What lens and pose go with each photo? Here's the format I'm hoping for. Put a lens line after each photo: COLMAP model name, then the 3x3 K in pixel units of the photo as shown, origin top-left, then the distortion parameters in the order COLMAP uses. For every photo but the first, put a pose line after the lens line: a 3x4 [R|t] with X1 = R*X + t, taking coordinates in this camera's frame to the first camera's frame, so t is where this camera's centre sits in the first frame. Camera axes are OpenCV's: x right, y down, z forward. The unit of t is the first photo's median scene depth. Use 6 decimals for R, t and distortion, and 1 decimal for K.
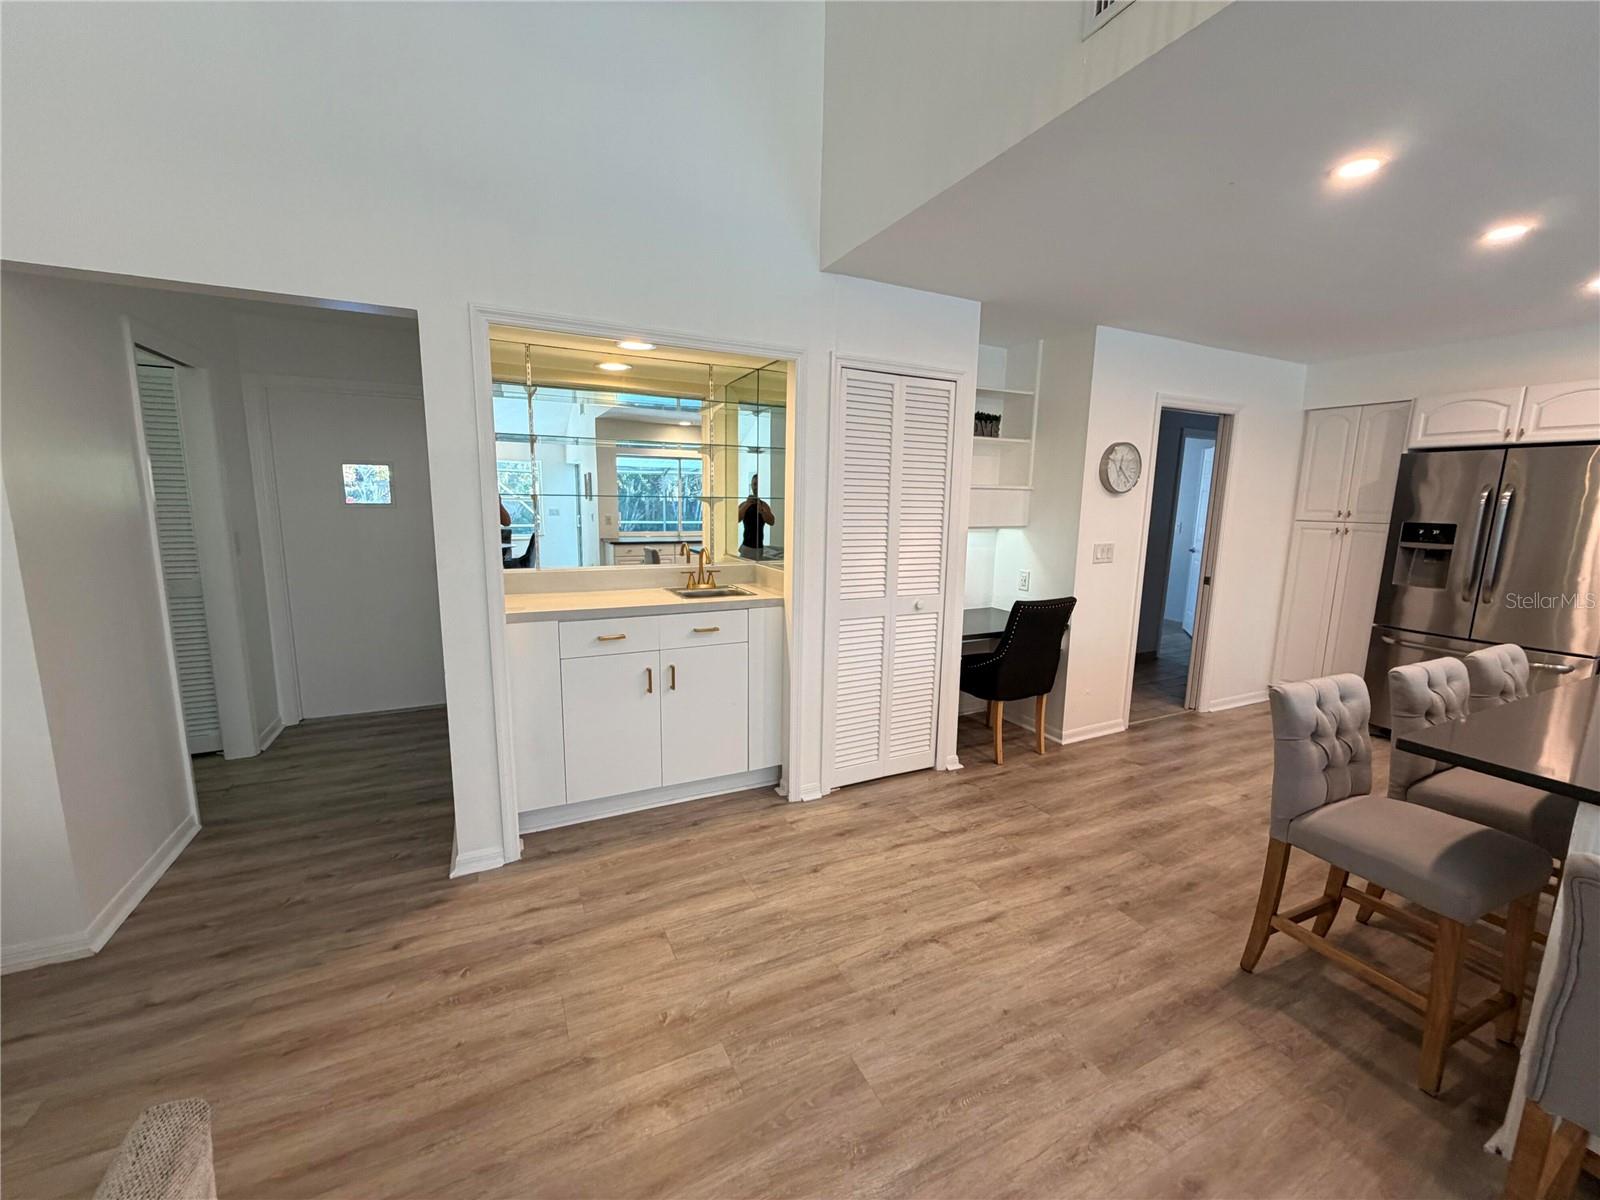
lens RADIAL K [[636.6, 0, 798.2], [0, 636.6, 599.4], [0, 0, 1]] dist [-0.000134, 0.000092]
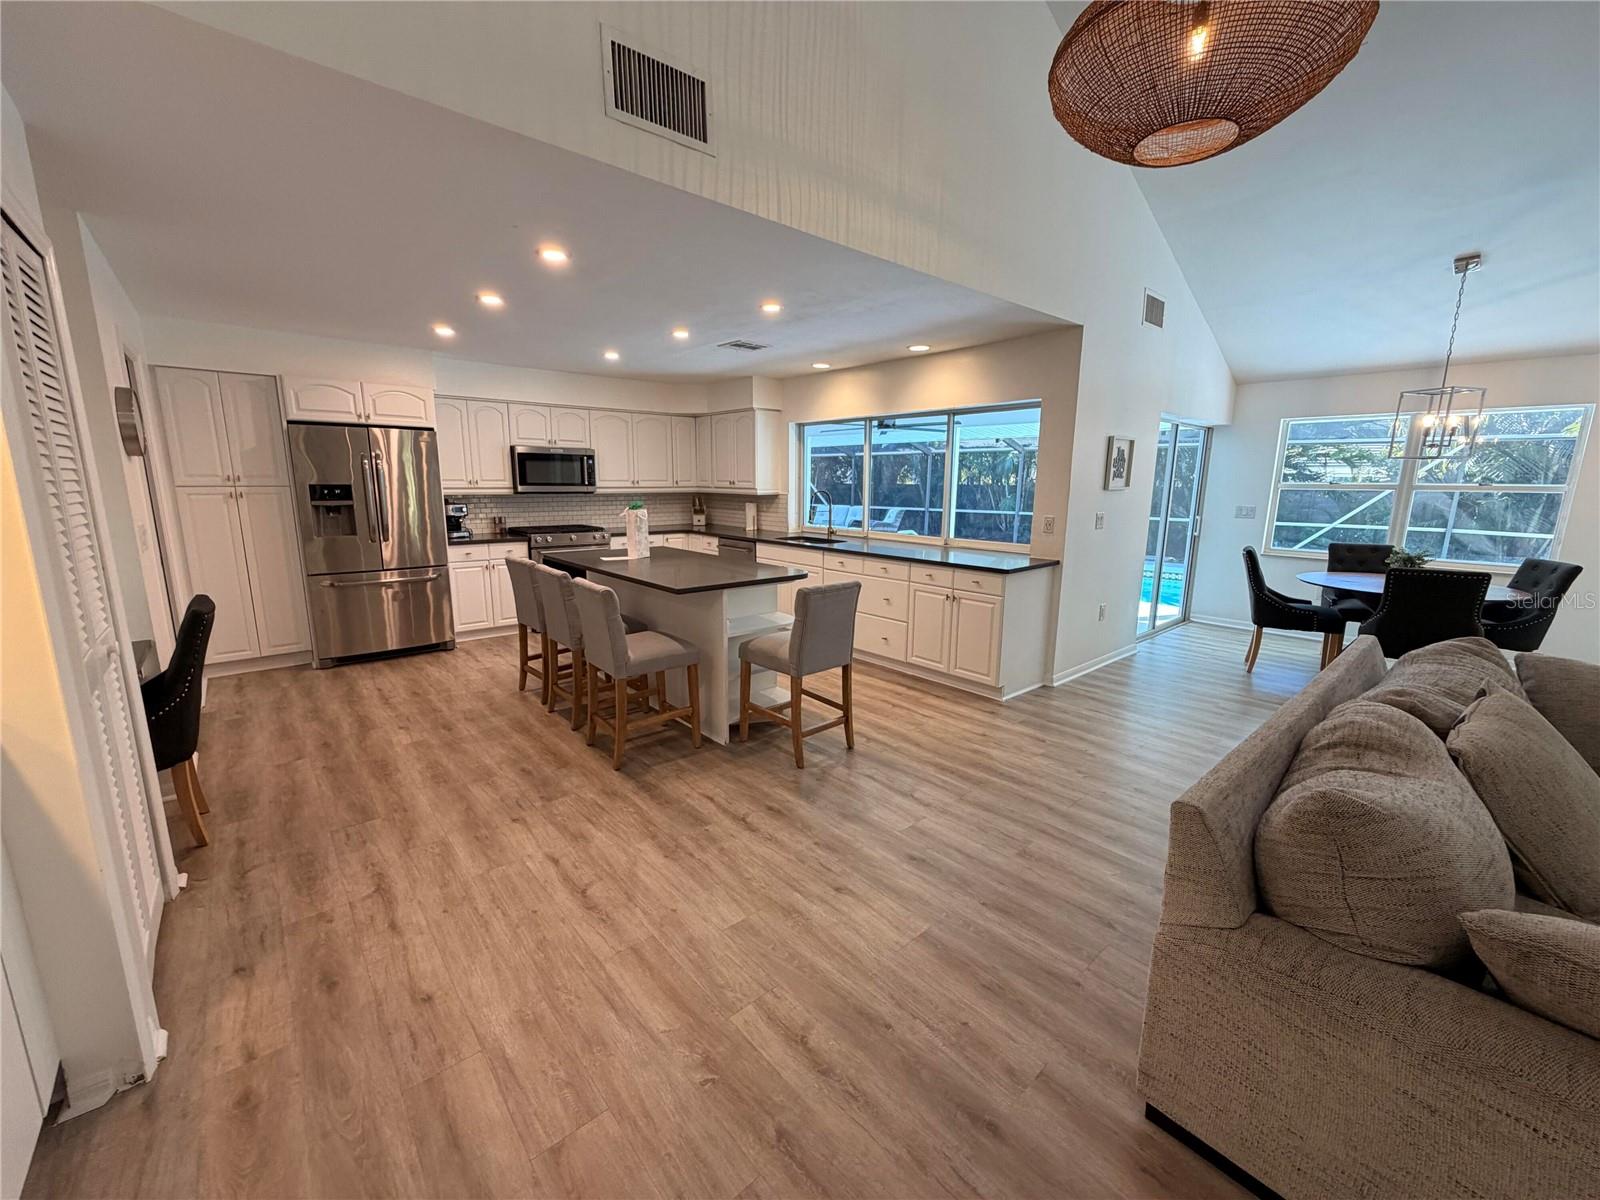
lens RADIAL K [[636.6, 0, 798.2], [0, 636.6, 599.4], [0, 0, 1]] dist [-0.000134, 0.000092]
pose [[-0.258447, -0.199593, 0.945181, -0.744671], [0.140260, 0.960302, 0.241138, -0.128801], [-0.955789, 0.194892, -0.220192, 0.760015]]
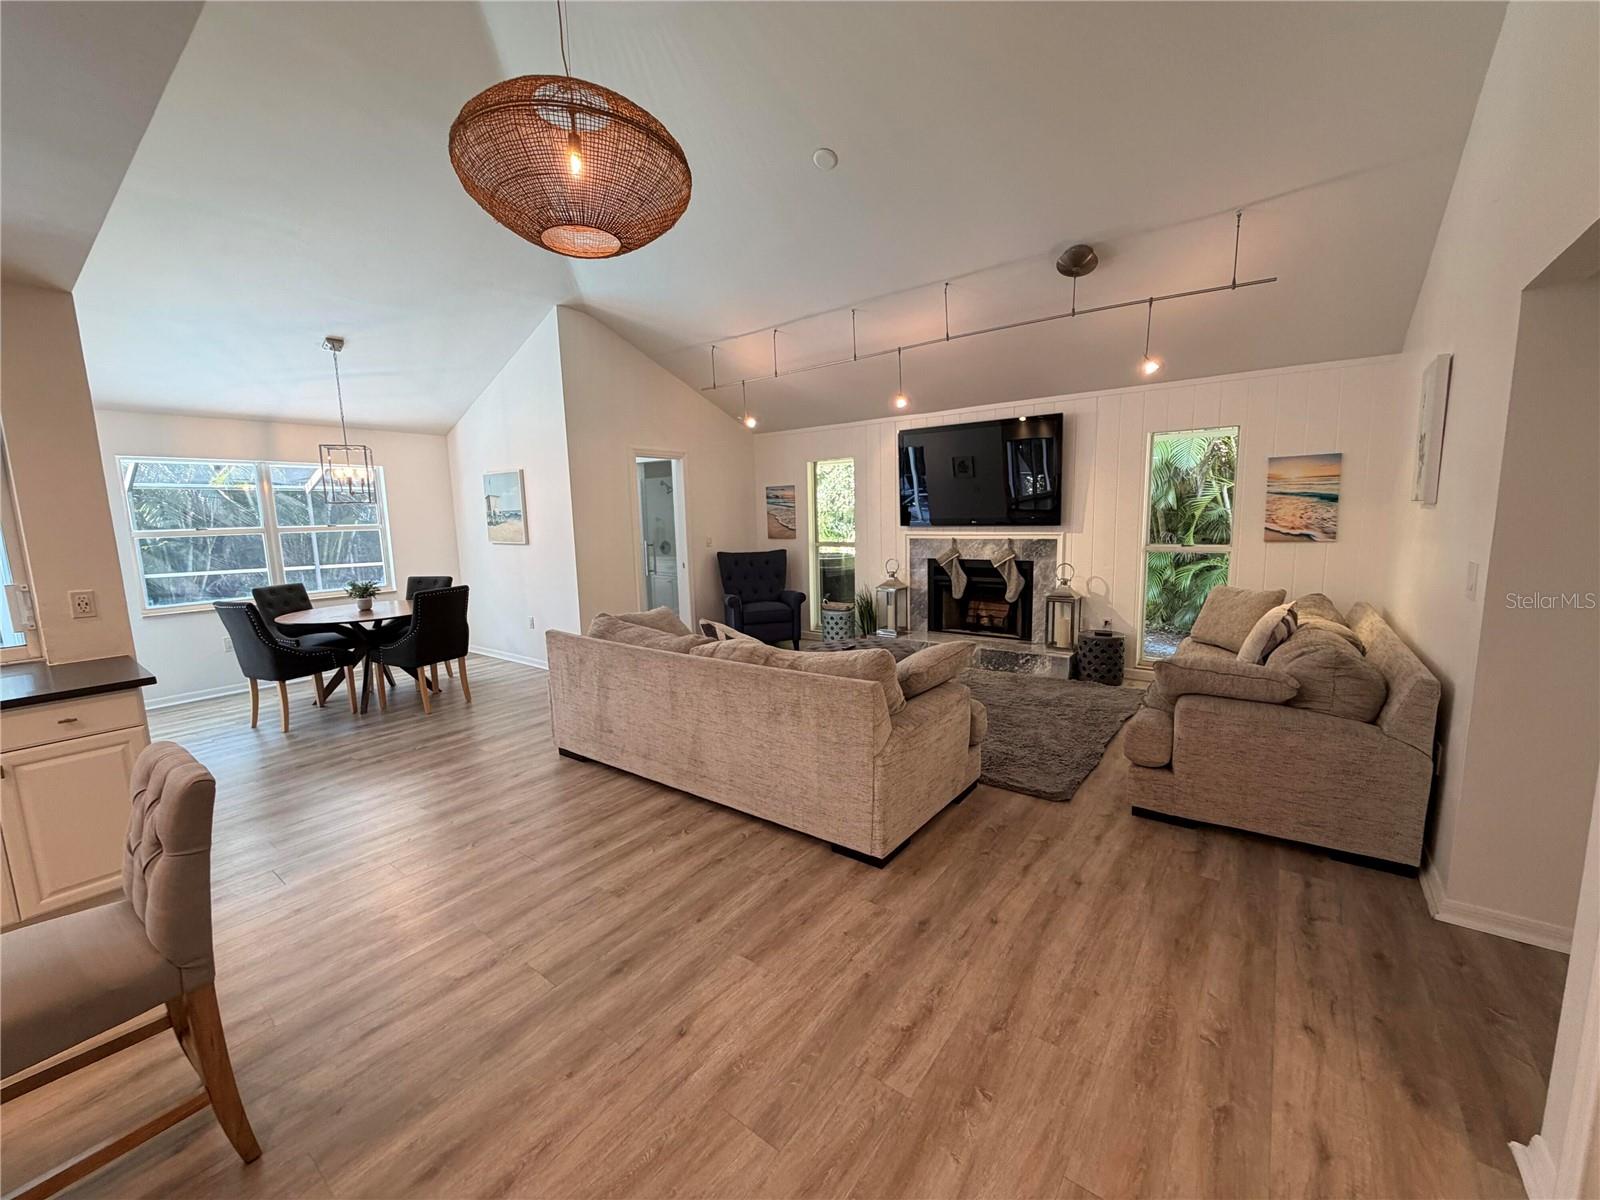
lens RADIAL K [[636.6, 0, 798.2], [0, 636.6, 599.4], [0, 0, 1]] dist [-0.000134, 0.000092]
pose [[-0.895467, 0.067871, -0.439922, 0.293219], [-0.058986, 0.961498, 0.268406, -0.181645], [0.441202, 0.266298, -0.856987, 1.173576]]
